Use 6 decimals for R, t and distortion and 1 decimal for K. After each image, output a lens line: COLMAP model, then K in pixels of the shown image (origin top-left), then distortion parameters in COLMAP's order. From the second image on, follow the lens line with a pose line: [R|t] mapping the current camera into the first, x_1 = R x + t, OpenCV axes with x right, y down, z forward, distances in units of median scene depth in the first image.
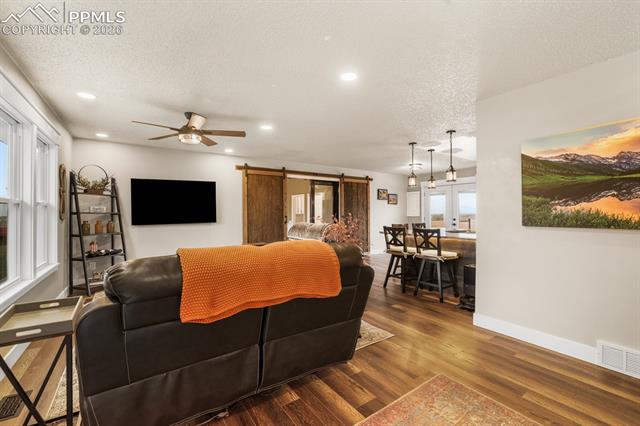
lens RADIAL K [[277.5, 0, 317.6], [0, 277.5, 212.8], [0, 0, 1]] dist [-0.036400, 0.010665]
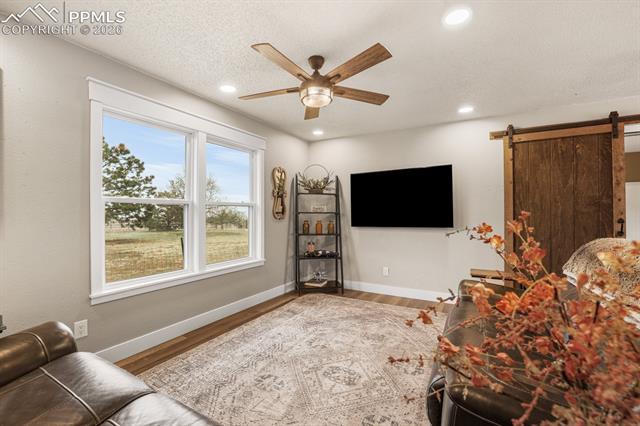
lens RADIAL K [[277.5, 0, 321.2], [0, 277.5, 212.1], [0, 0, 1]] dist [-0.036400, 0.010665]
pose [[0.437290, -0.003904, -0.899312, 0.077390], [-0.001892, 0.999984, -0.005261, 0.002913], [0.899318, 0.004002, 0.437276, 0.444952]]
